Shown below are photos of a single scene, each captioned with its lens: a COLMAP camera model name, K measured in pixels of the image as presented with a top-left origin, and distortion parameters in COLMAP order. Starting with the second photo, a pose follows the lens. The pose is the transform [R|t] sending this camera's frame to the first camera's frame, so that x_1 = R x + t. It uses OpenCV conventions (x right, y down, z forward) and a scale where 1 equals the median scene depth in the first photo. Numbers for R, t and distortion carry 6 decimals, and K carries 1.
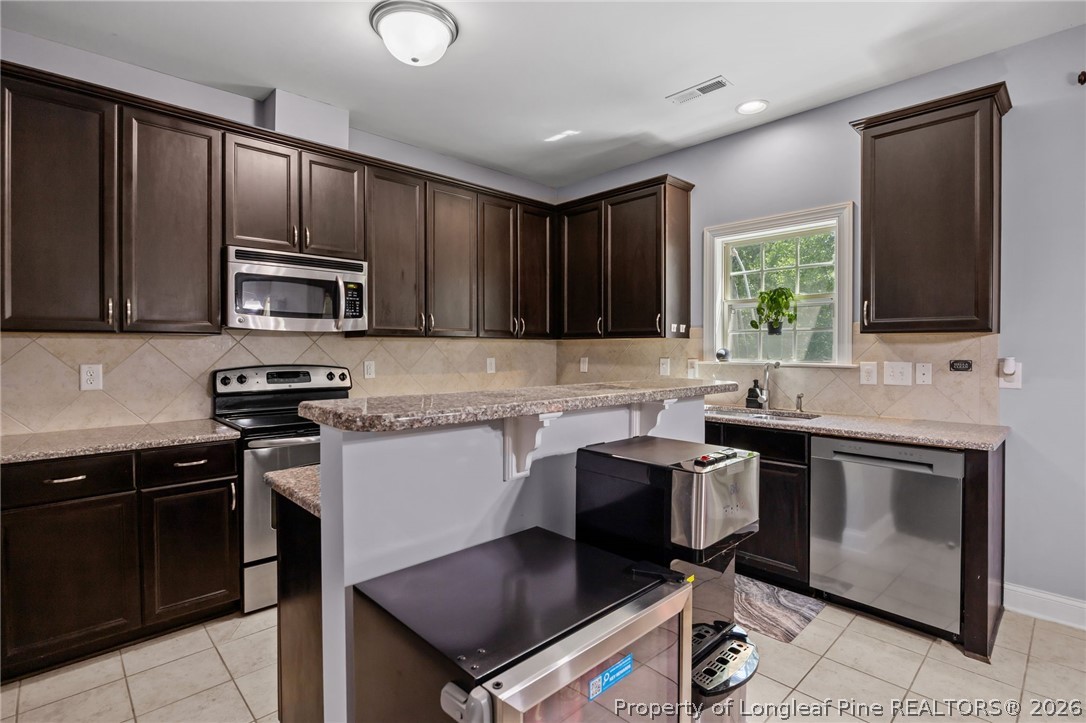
lens RADIAL K [[522.2, 0, 541.8], [0, 522.2, 355.3], [0, 0, 1]] dist [-0.010652, 0.000057]
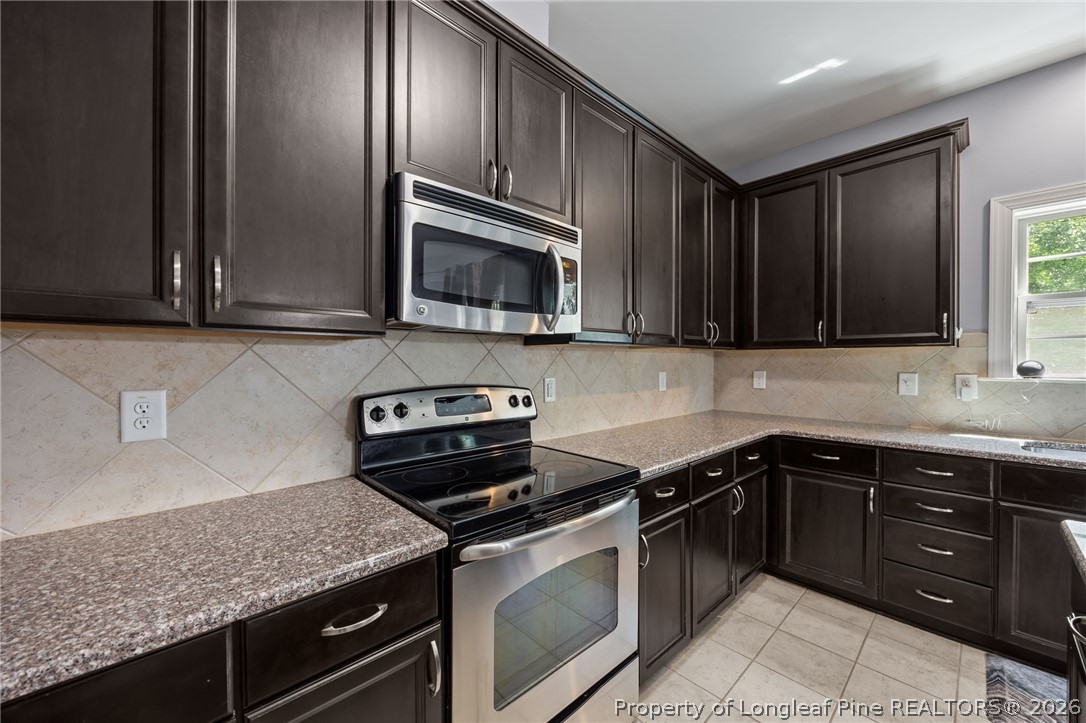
lens RADIAL K [[412.7, 0, 542.0], [0, 412.7, 362.0], [0, 0, 1]] dist [-0.003442, 0.000327]
pose [[0.999998, 0.000153, -0.002142, -0.367578], [-0.000172, 0.999962, -0.008685, -0.006331], [0.002140, 0.008685, 0.999960, 0.460066]]
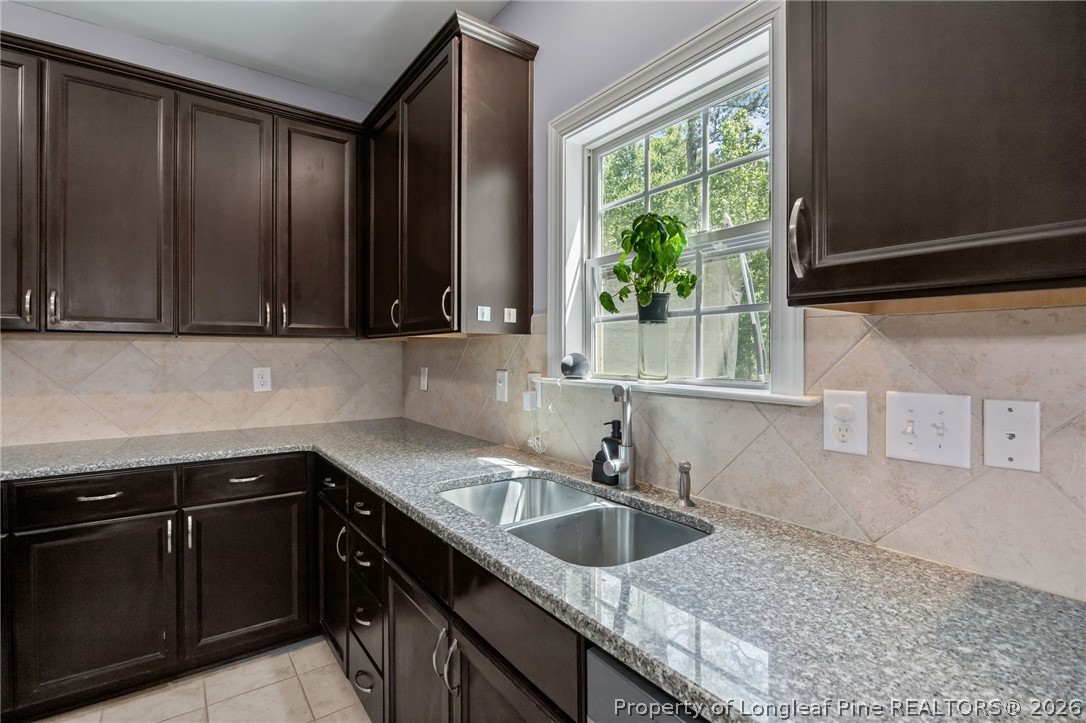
lens RADIAL K [[510.1, 0, 541.6], [0, 510.1, 355.0], [0, 0, 1]] dist [-0.010262, 0.000389]
pose [[0.991930, 0.002378, -0.126761, 0.413228], [-0.003636, 0.999946, -0.009695, -0.006893], [0.126732, 0.010078, 0.991886, 0.553970]]
